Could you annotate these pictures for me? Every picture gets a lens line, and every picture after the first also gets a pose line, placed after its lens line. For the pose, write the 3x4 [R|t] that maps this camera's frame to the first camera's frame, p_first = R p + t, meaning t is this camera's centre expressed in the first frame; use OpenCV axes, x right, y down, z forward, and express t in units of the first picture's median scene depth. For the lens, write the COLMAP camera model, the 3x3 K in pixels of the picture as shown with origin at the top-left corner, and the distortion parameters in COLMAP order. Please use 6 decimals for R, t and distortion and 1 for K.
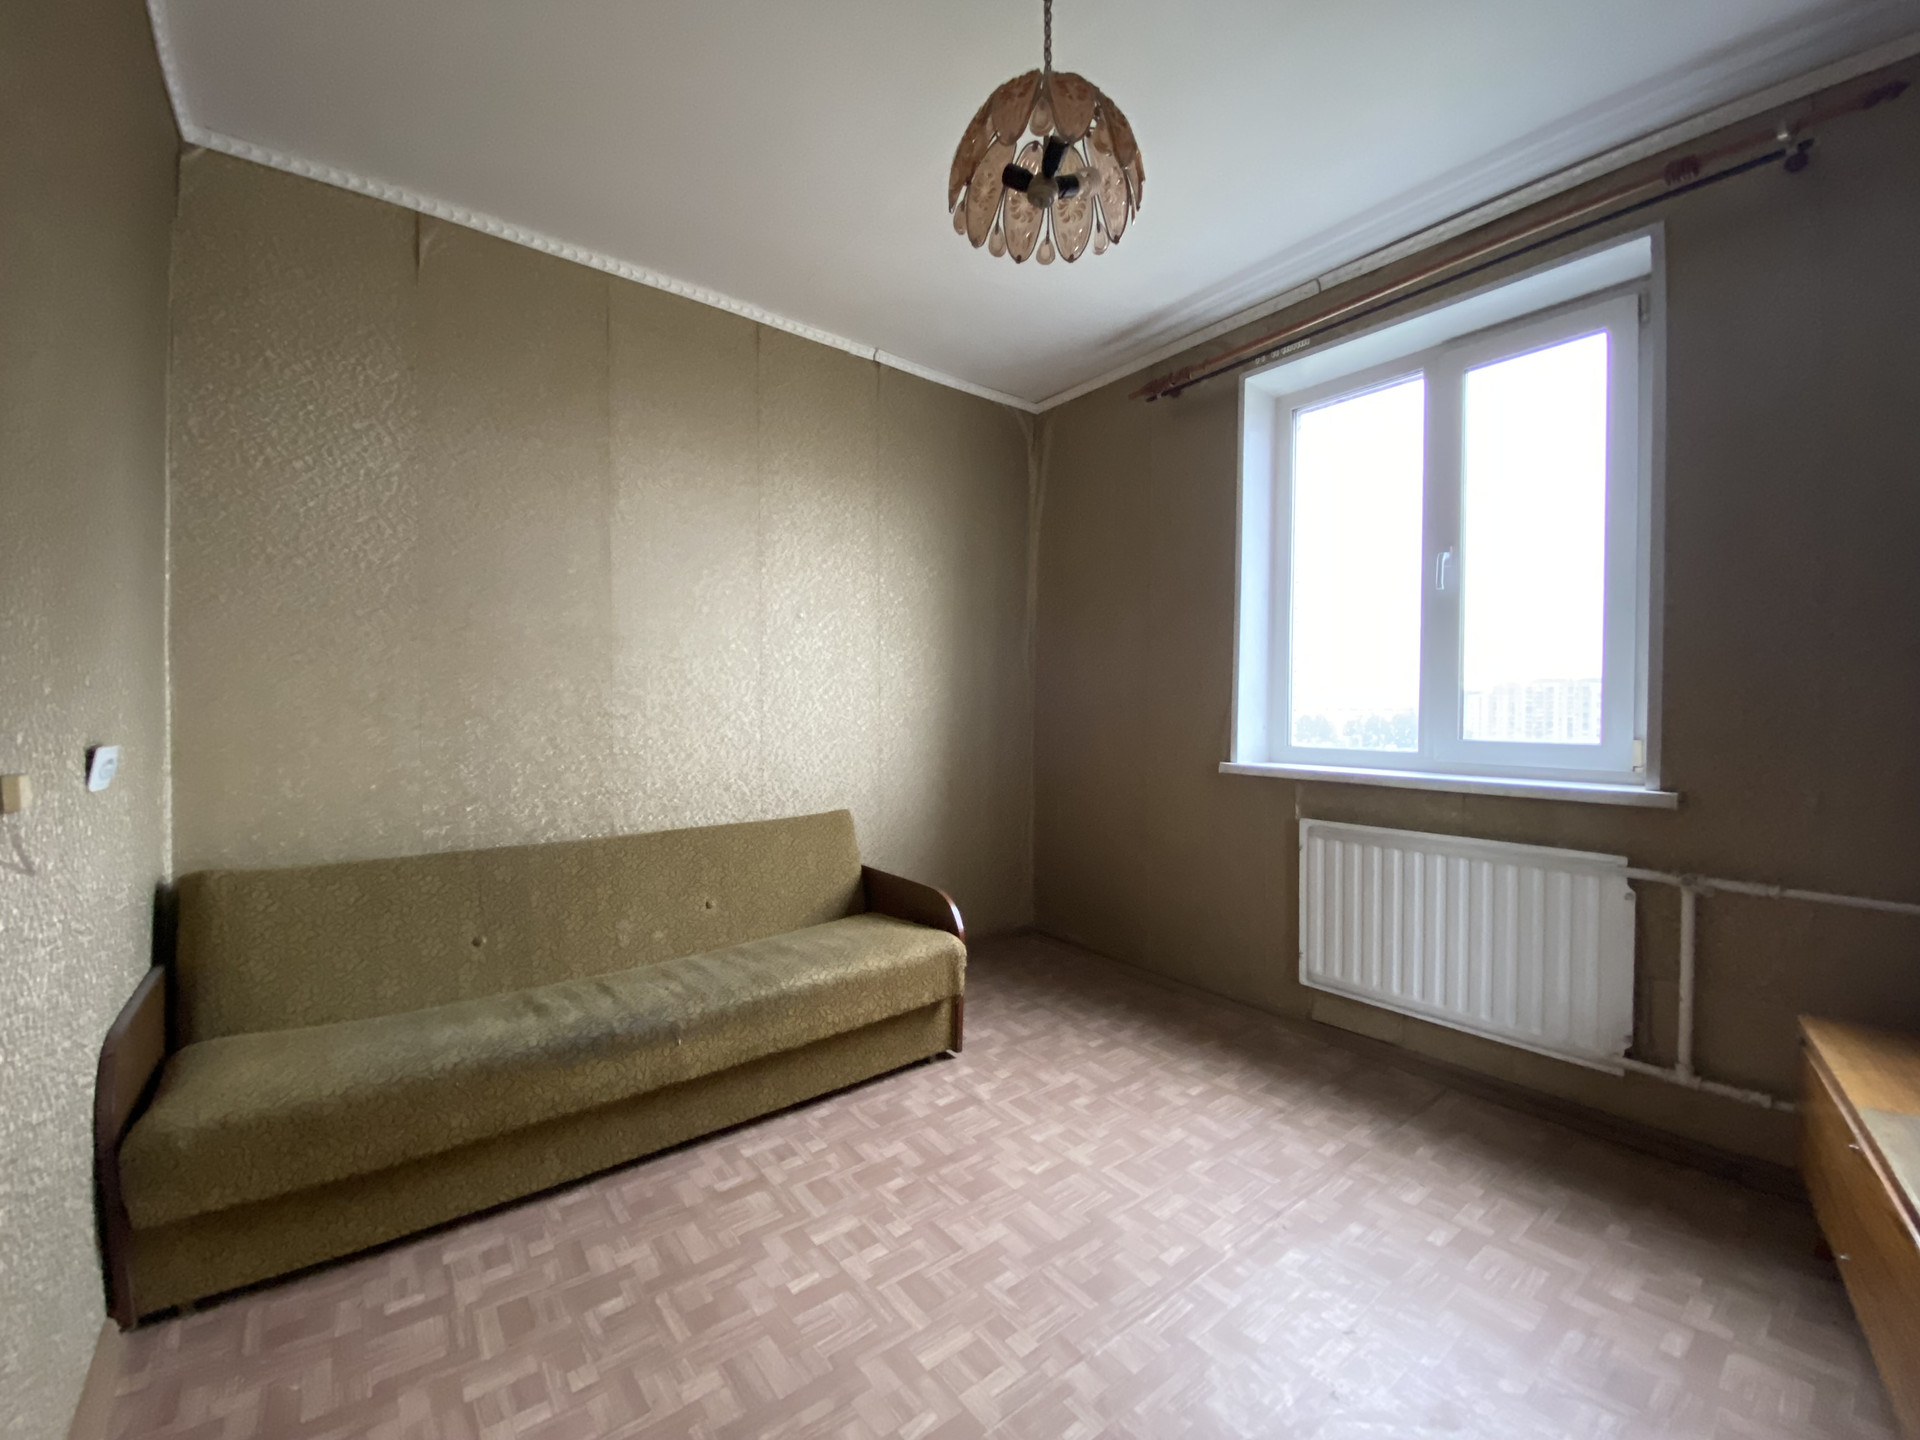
lens RADIAL K [[770.8, 0, 962.6], [0, 770.8, 714.3], [0, 0, 1]] dist [-0.002721, -0.009404]
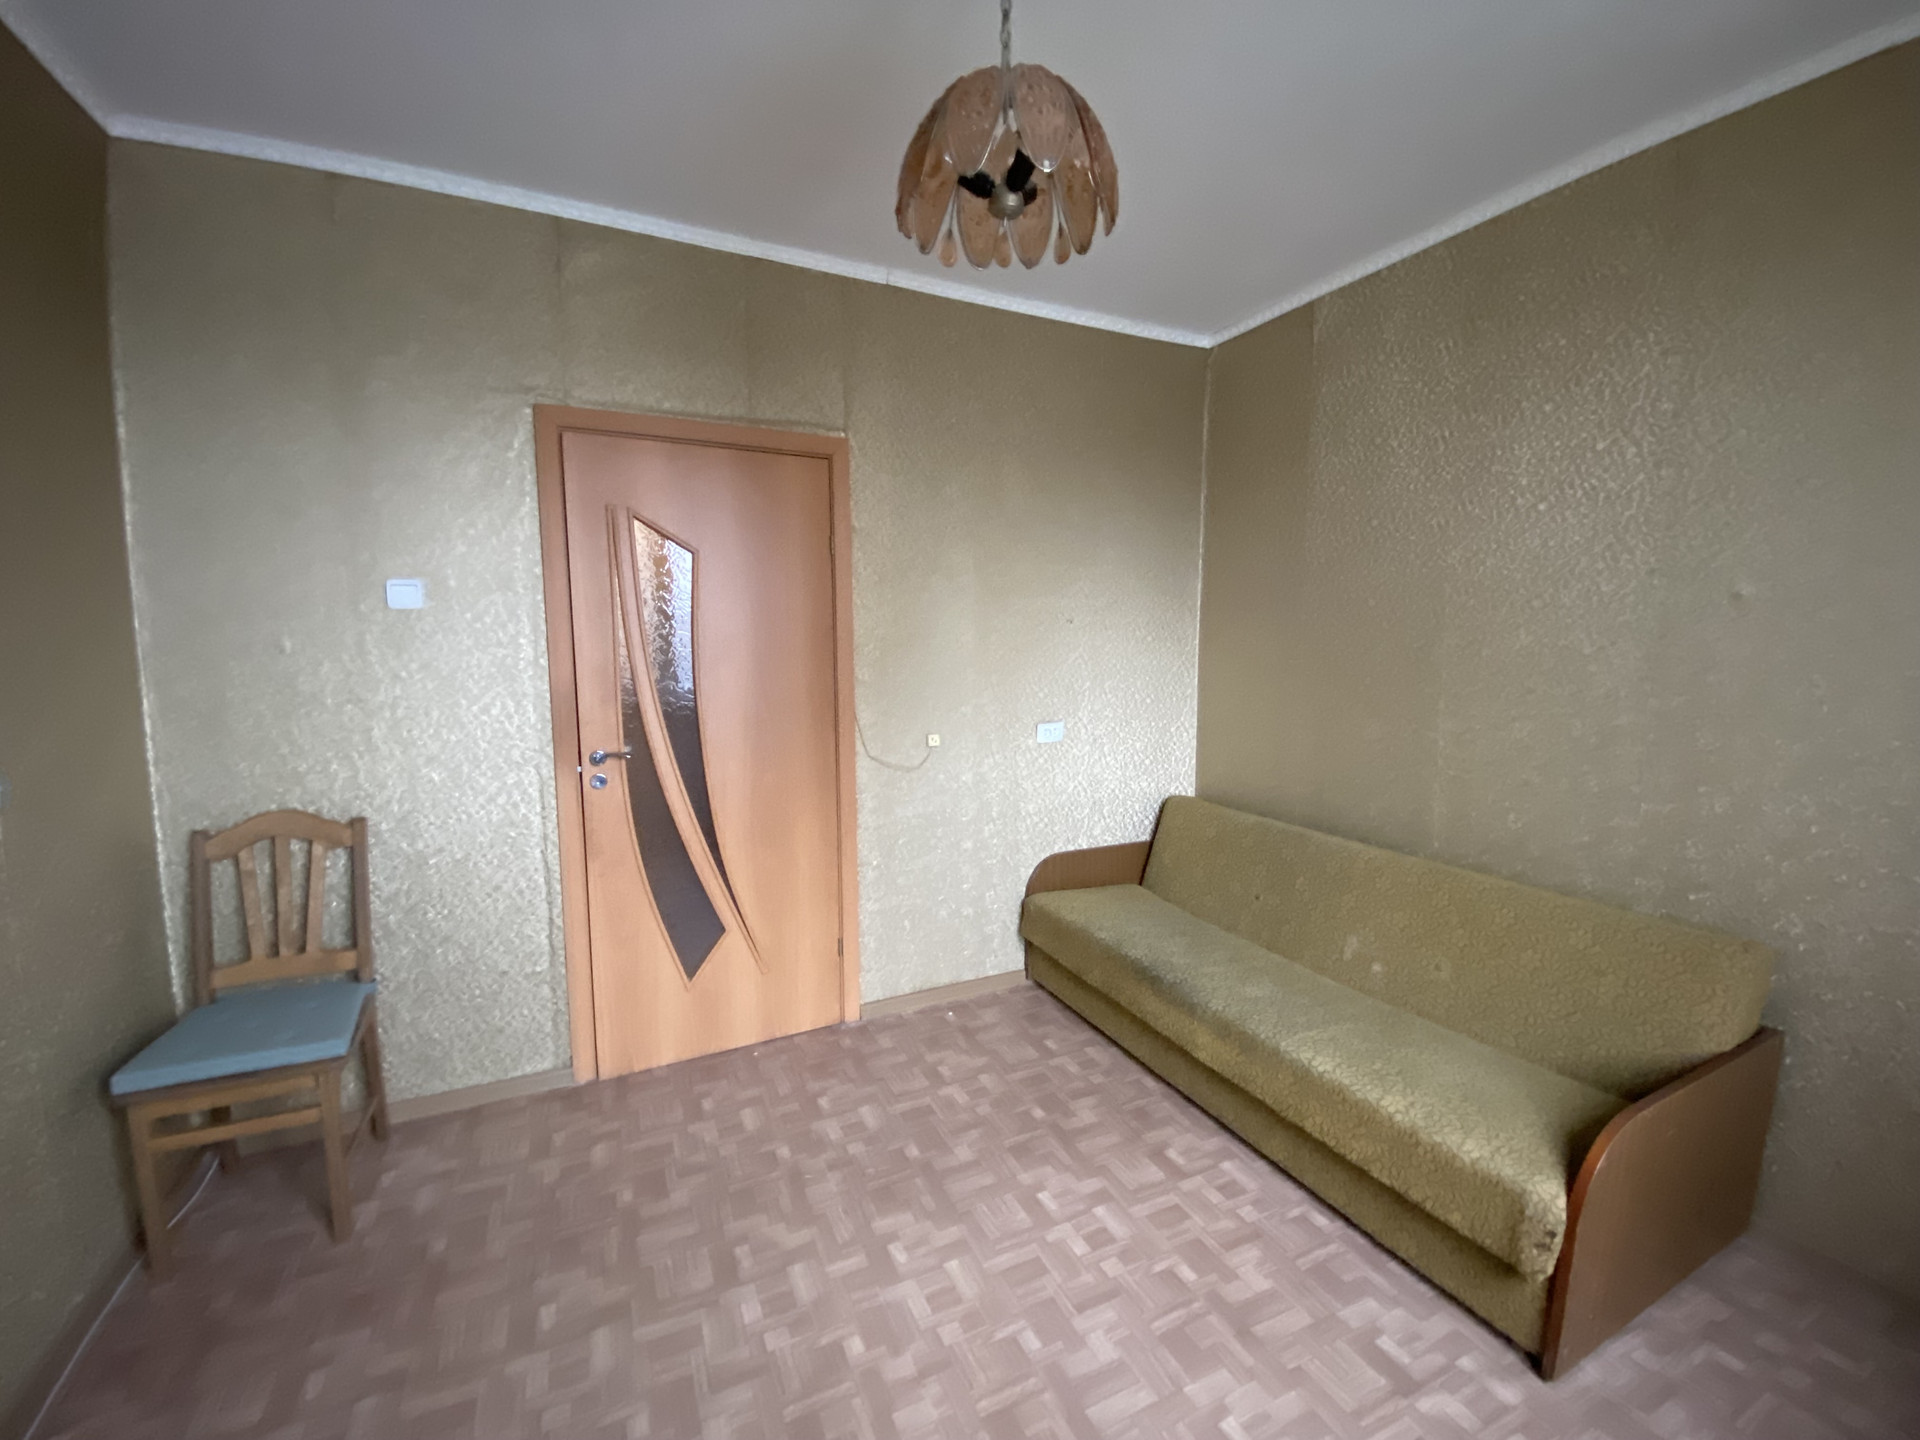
lens RADIAL K [[770.8, 0, 964.6], [0, 770.8, 724.2], [0, 0, 1]] dist [-0.002721, -0.009404]
pose [[-0.214590, 0.105248, -0.971017, 0.798619], [-0.013998, 0.993744, 0.110805, -0.145876], [0.976604, 0.037370, -0.211774, 0.909021]]
